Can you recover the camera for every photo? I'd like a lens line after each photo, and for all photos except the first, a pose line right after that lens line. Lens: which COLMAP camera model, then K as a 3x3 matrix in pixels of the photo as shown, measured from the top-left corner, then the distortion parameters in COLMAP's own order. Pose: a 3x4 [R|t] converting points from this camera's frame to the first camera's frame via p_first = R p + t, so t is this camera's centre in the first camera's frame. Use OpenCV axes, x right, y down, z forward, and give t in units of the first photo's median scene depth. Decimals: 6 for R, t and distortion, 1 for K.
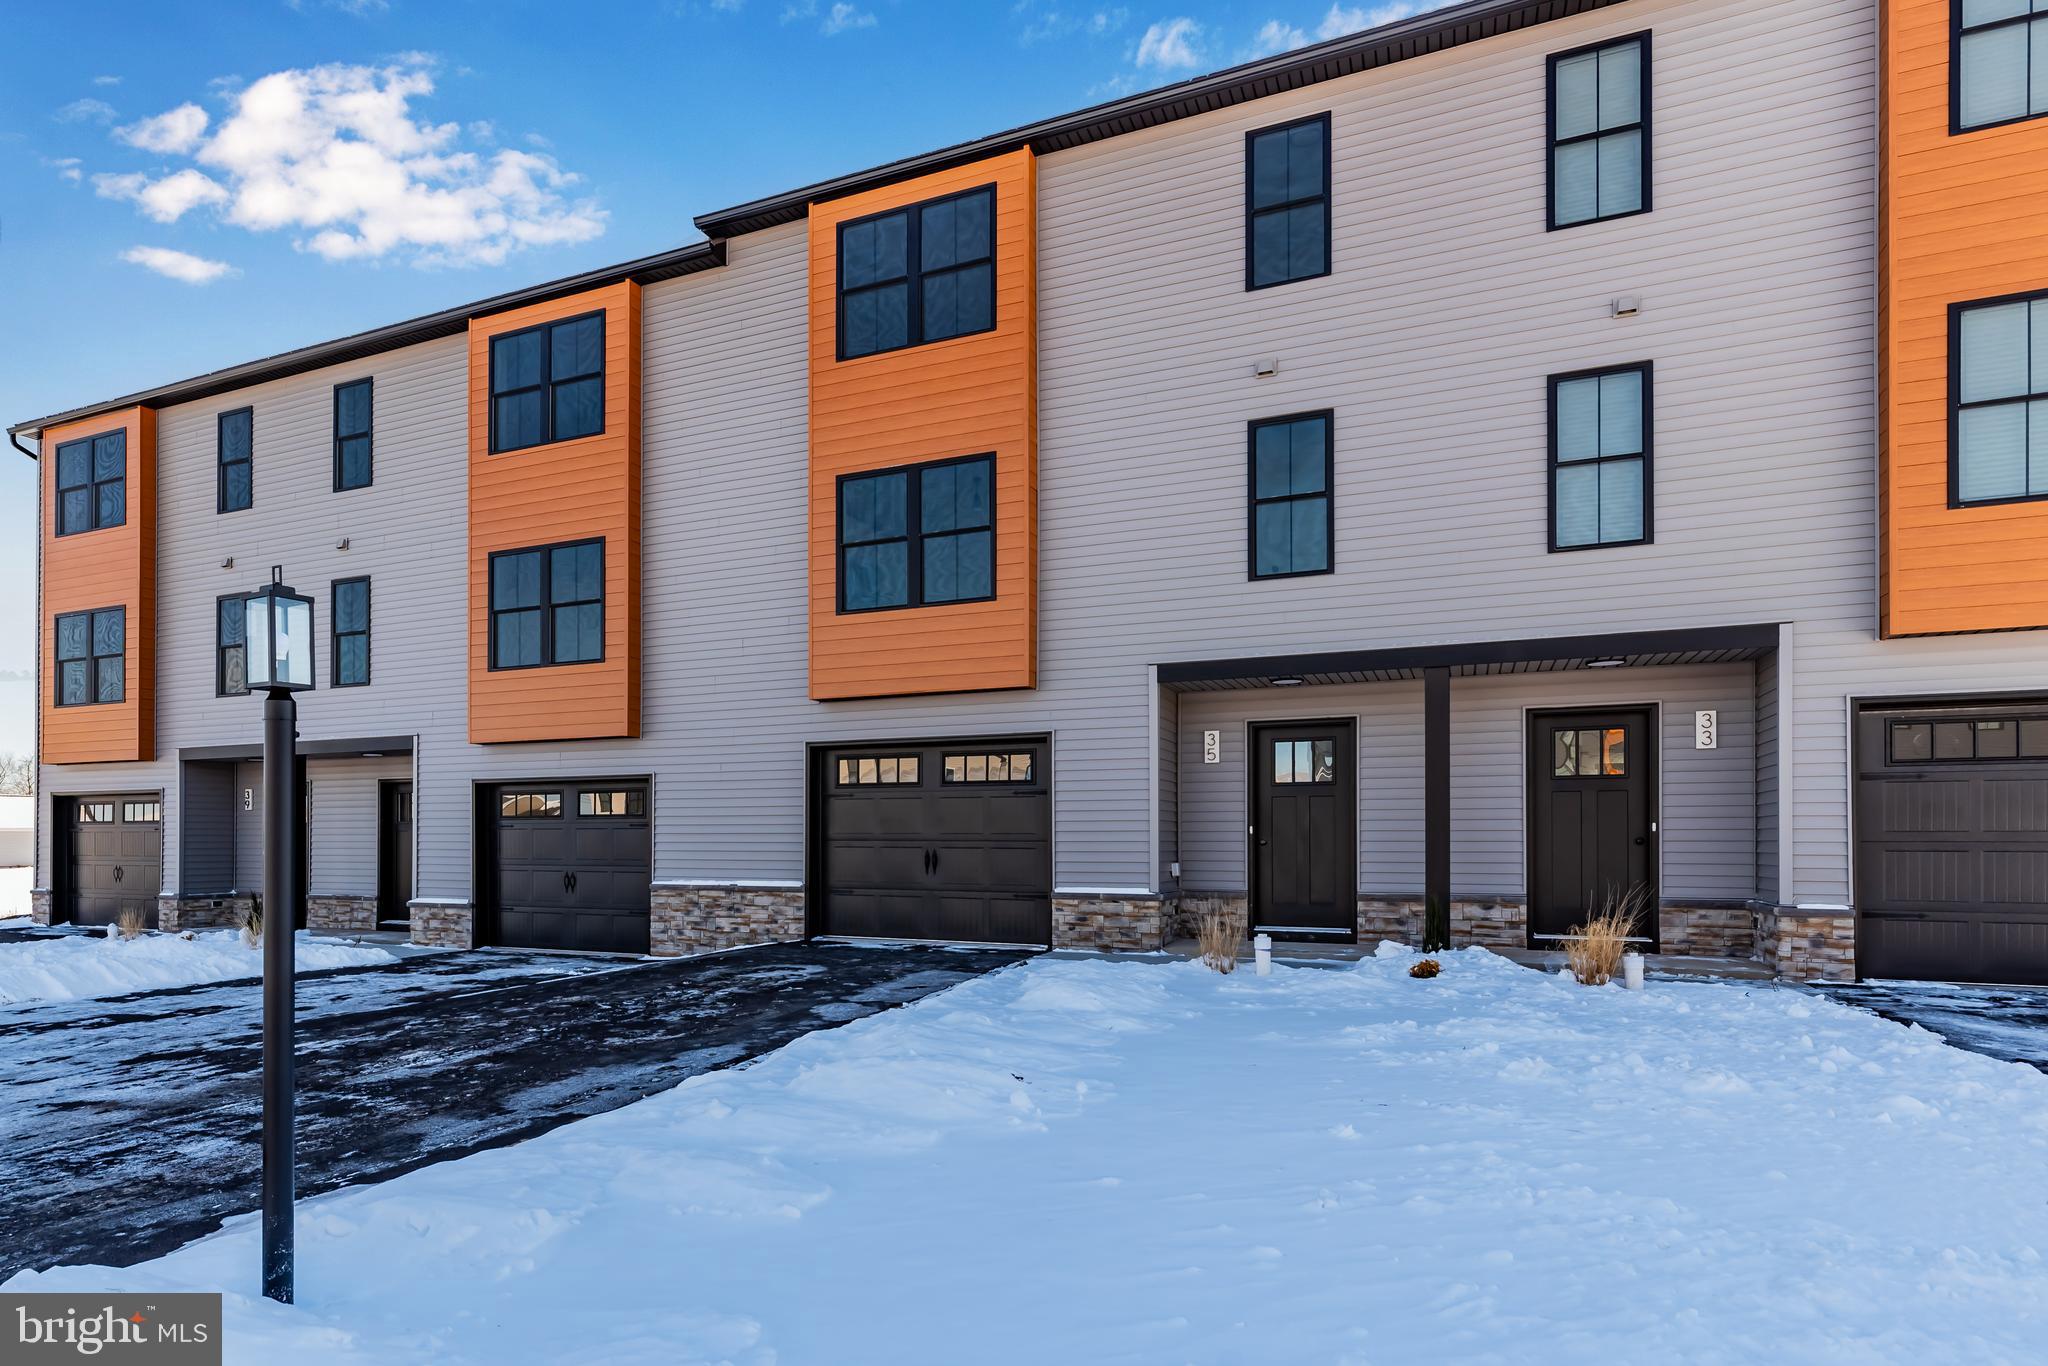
lens RADIAL K [[1072.2, 0, 1023.5], [0, 1072.2, 662.1], [0, 0, 1]] dist [0.001858, 0.000449]
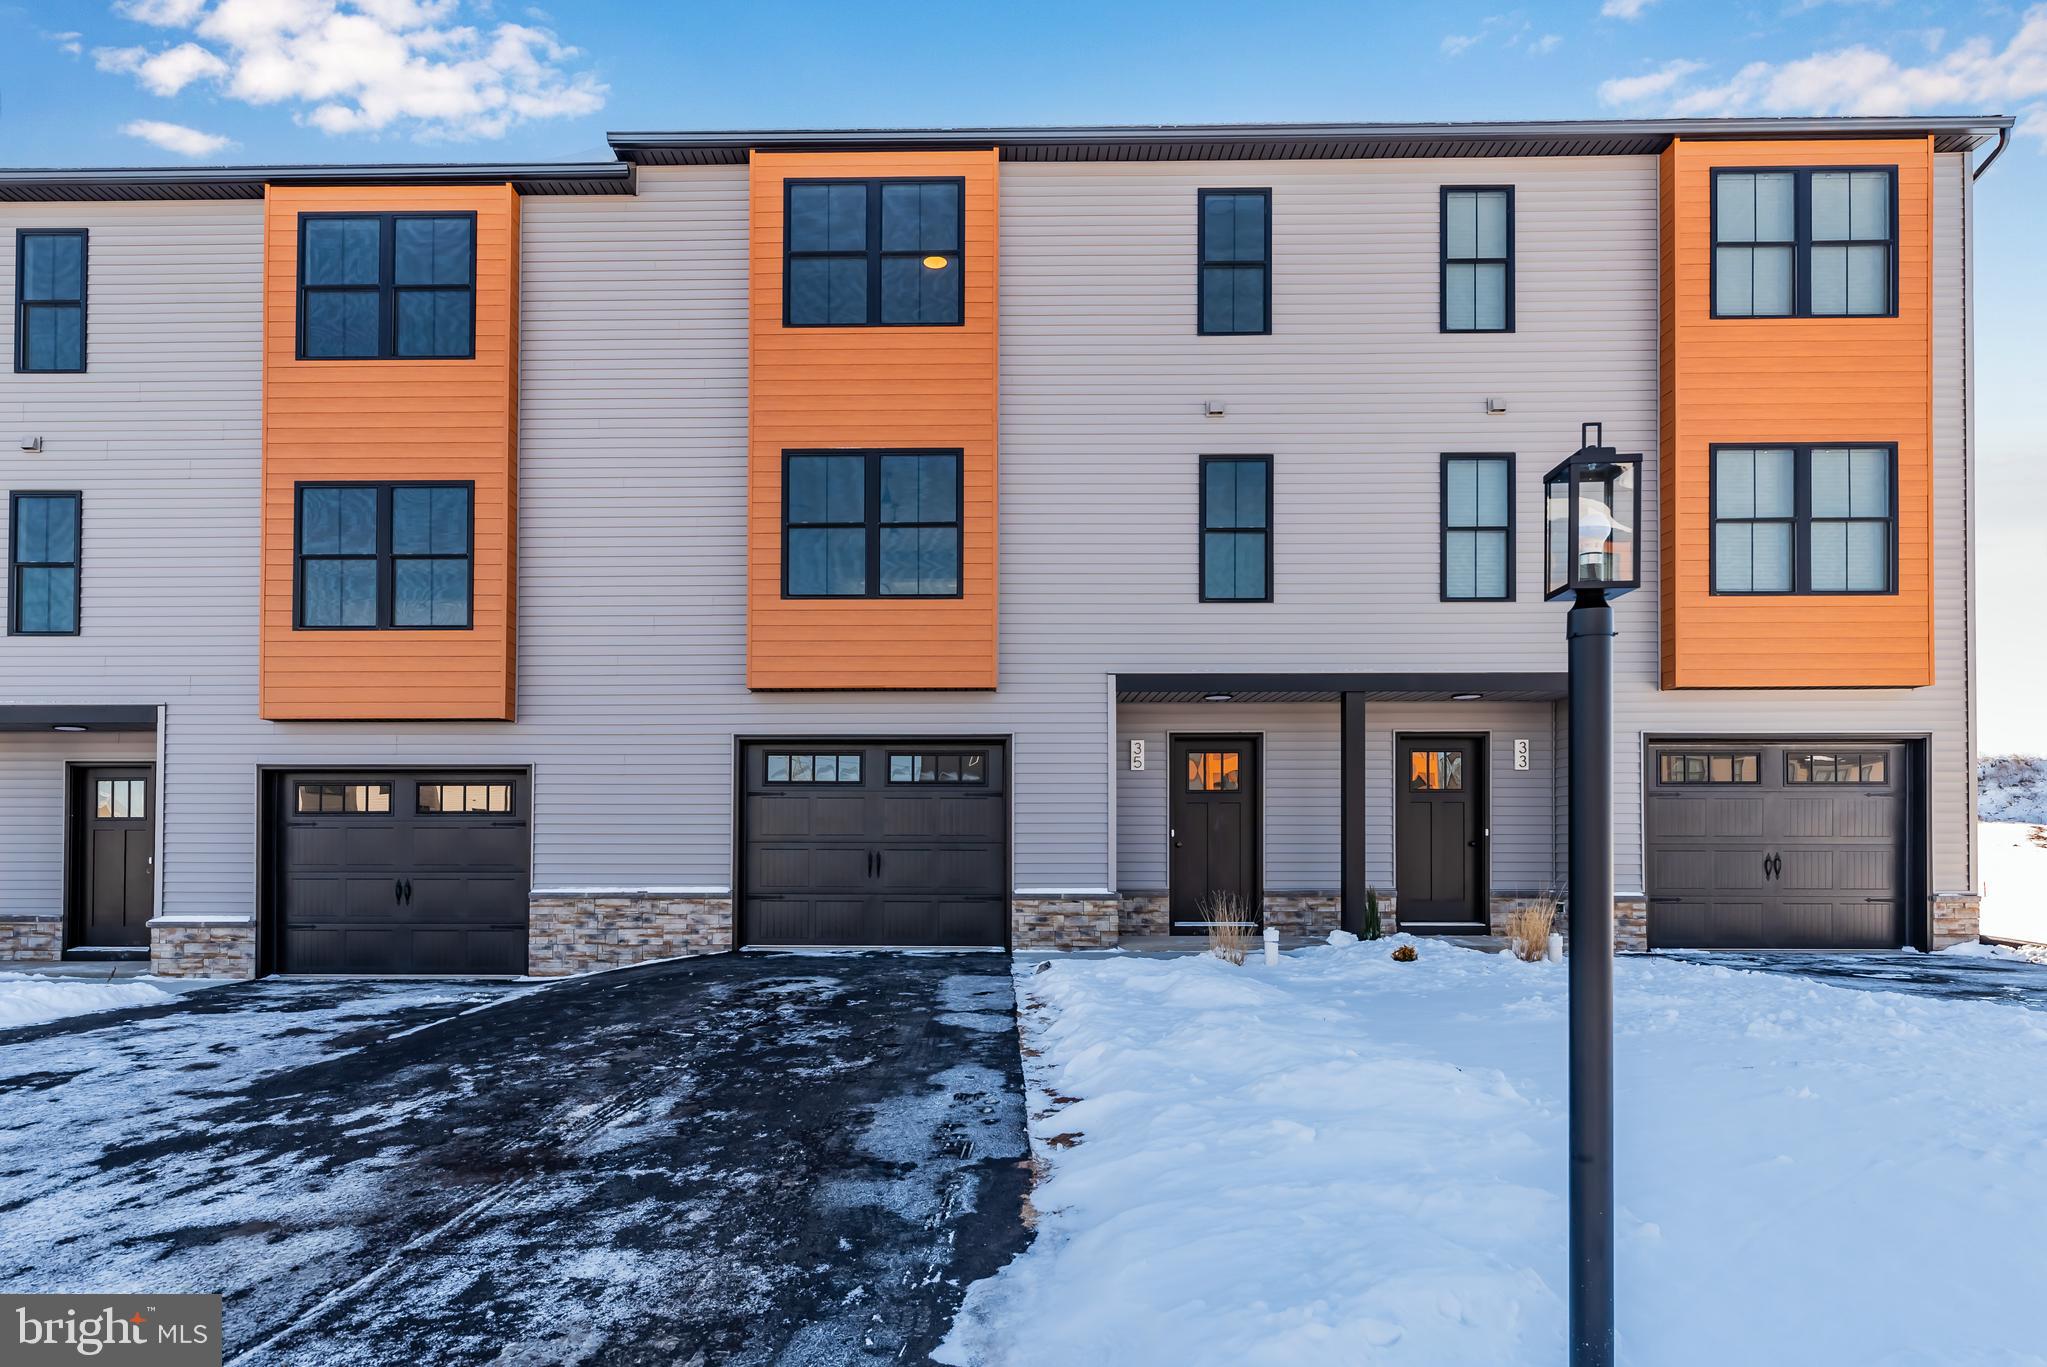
lens RADIAL K [[1000.1, 0, 1049.5], [0, 1000.1, 689.8], [0, 0, 1]] dist [0.001175, -0.000104]
pose [[0.927081, 0.059353, 0.370133, -0.283295], [-0.061601, 0.998084, -0.005755, 0.025883], [-0.369766, -0.017465, 0.928961, 0.113861]]
